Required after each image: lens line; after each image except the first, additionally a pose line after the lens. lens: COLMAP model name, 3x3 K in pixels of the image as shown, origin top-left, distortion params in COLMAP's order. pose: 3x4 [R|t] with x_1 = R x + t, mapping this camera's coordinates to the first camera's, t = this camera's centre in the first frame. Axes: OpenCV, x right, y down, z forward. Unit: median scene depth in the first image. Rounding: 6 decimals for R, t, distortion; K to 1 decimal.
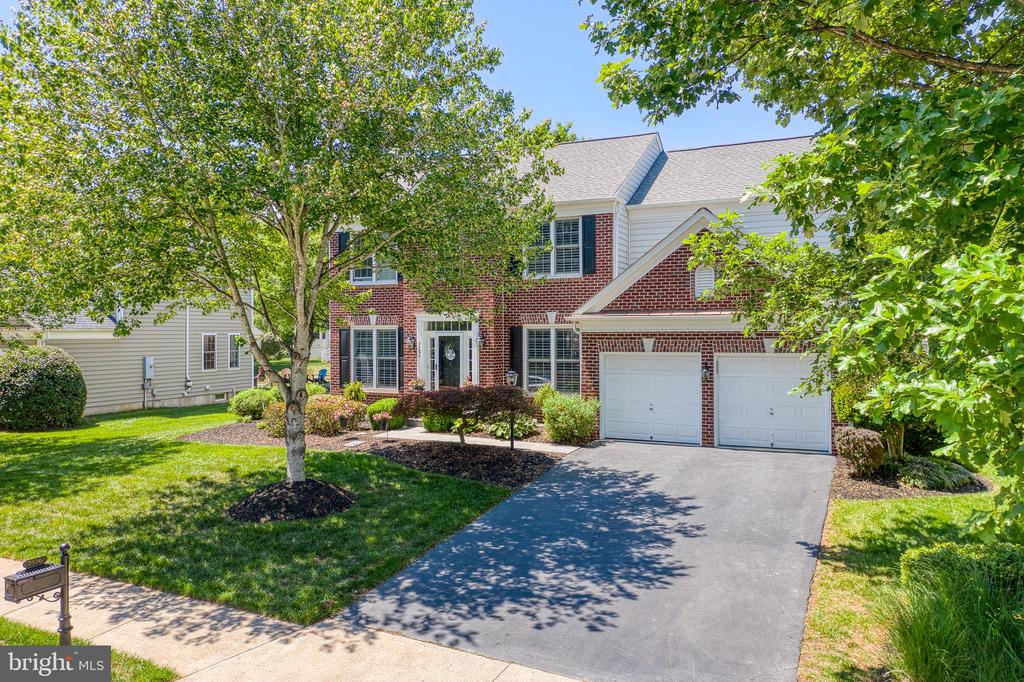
lens RADIAL K [[795.1, 0, 512.3], [0, 795.1, 336.9], [0, 0, 1]] dist [0.043477, -0.005623]
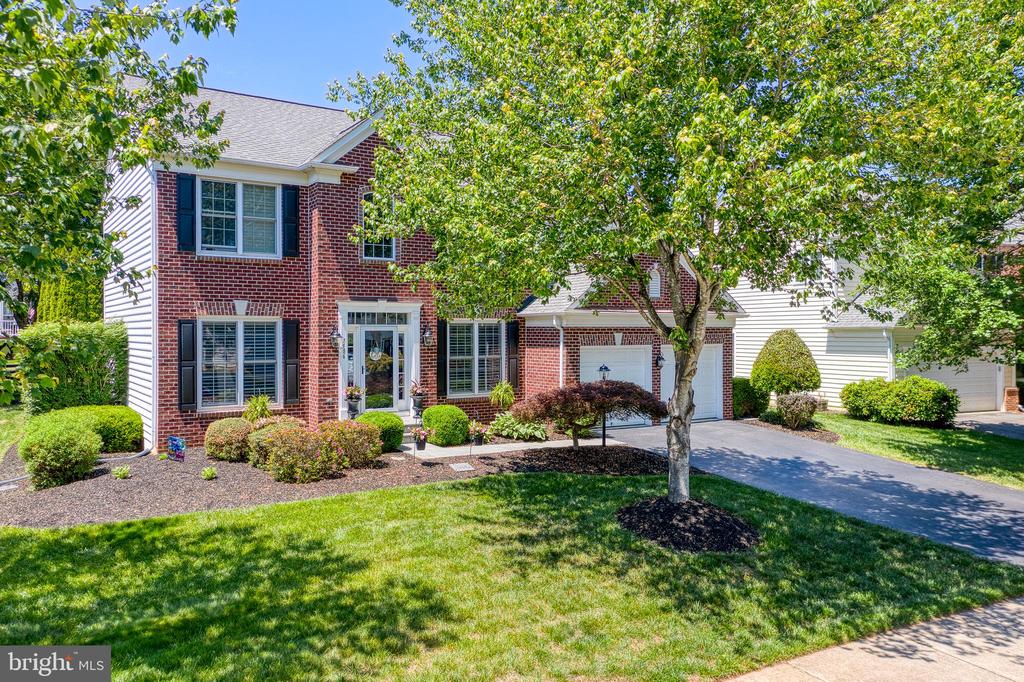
lens RADIAL K [[795.1, 0, 506.9], [0, 795.1, 337.7], [0, 0, 1]] dist [0.043477, -0.005623]
pose [[0.527052, -0.002245, 0.849830, -1.445001], [0.005385, 0.999985, -0.000698, 0.014748], [-0.849816, 0.004944, 0.527056, 0.953885]]
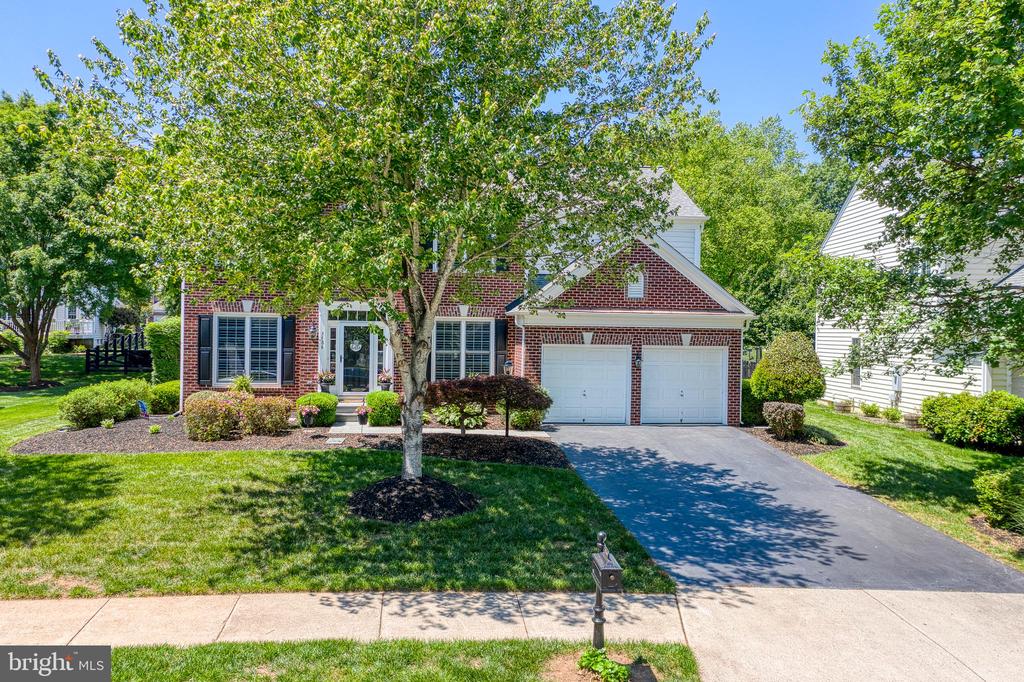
lens RADIAL K [[795.1, 0, 508.0], [0, 795.1, 345.4], [0, 0, 1]] dist [0.043477, -0.005623]
pose [[0.838316, 0.006767, 0.545143, -0.927381], [-0.016194, 0.999791, 0.012493, 0.014147], [-0.544944, -0.019301, 0.838250, 0.200273]]
